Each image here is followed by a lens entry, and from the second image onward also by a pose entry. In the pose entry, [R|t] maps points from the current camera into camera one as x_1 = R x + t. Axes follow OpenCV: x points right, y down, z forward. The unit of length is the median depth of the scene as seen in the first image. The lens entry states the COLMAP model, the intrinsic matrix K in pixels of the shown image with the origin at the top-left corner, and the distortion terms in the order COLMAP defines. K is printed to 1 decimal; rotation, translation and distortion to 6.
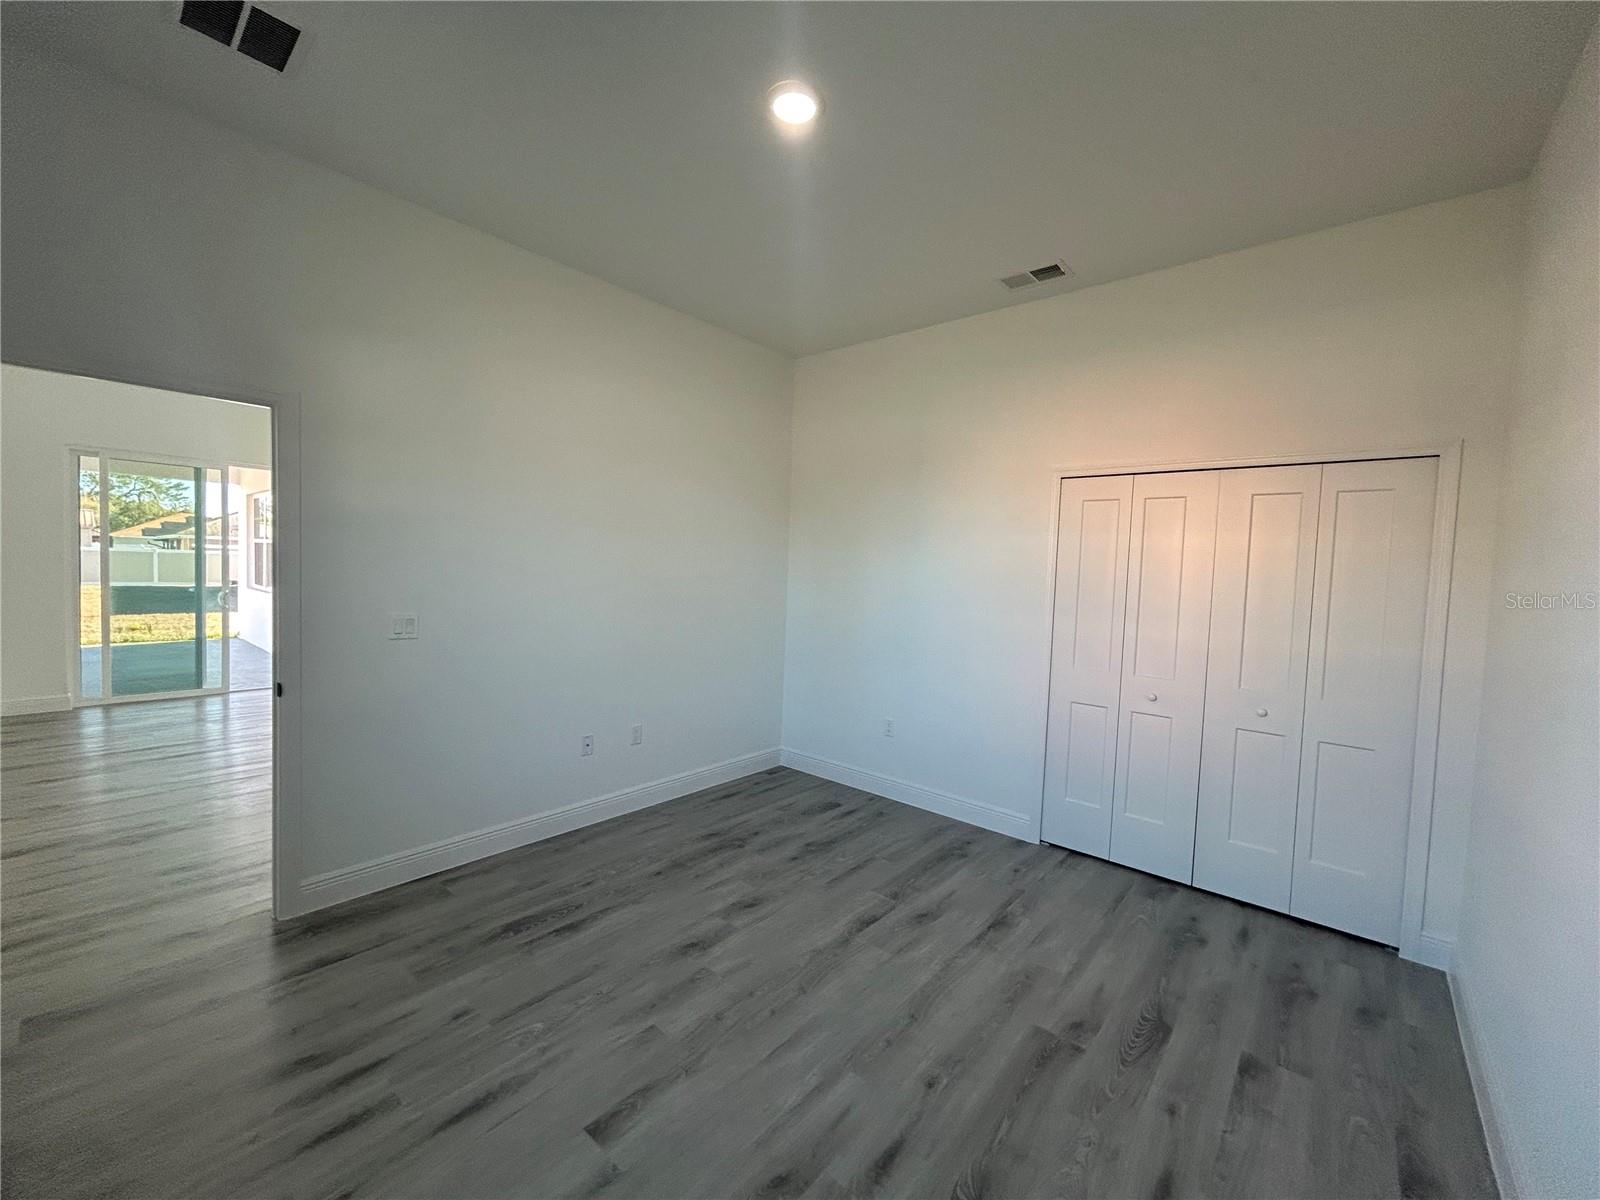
lens RADIAL K [[644.2, 0, 799.1], [0, 644.2, 598.3], [0, 0, 1]] dist [0.000061, 0.000385]
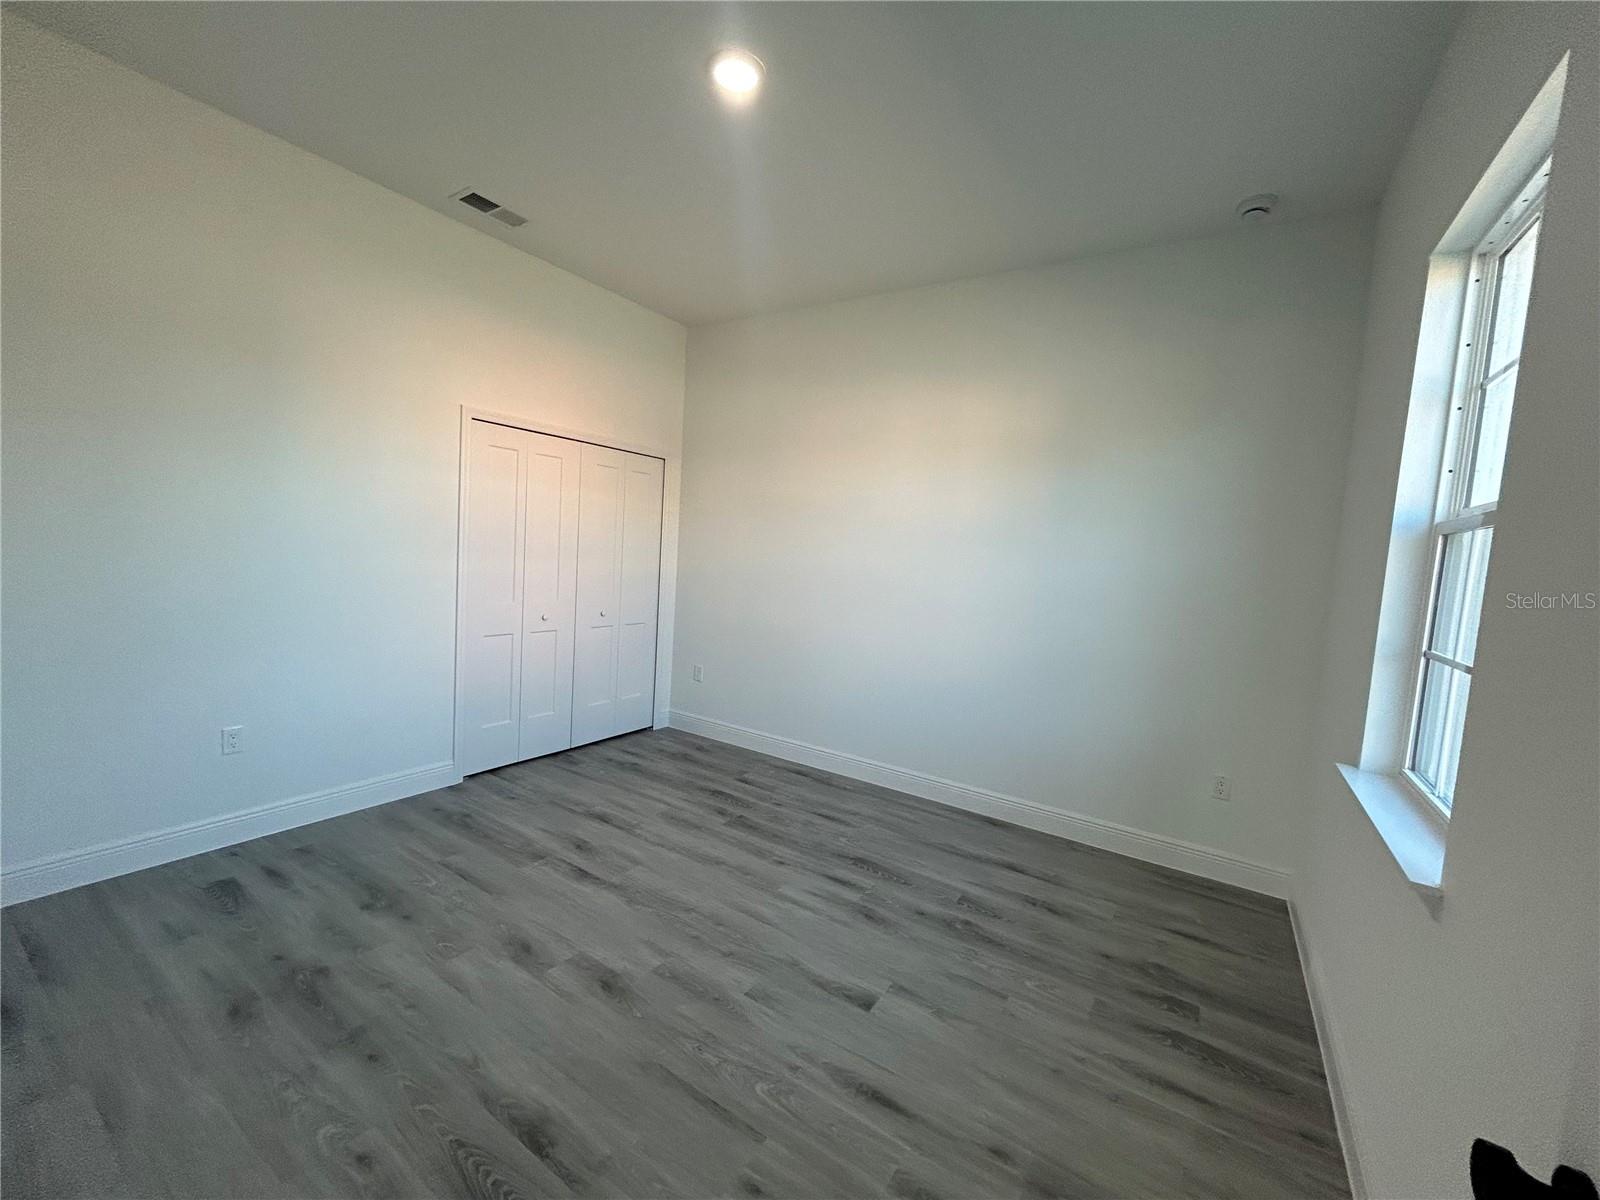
lens RADIAL K [[644.2, 0, 799.1], [0, 644.2, 598.3], [0, 0, 1]] dist [0.000061, 0.000385]
pose [[-0.128843, -0.124629, 0.983802, -0.876862], [-0.020231, 0.992195, 0.123043, -0.054530], [-0.991459, -0.004050, -0.130359, 0.804457]]
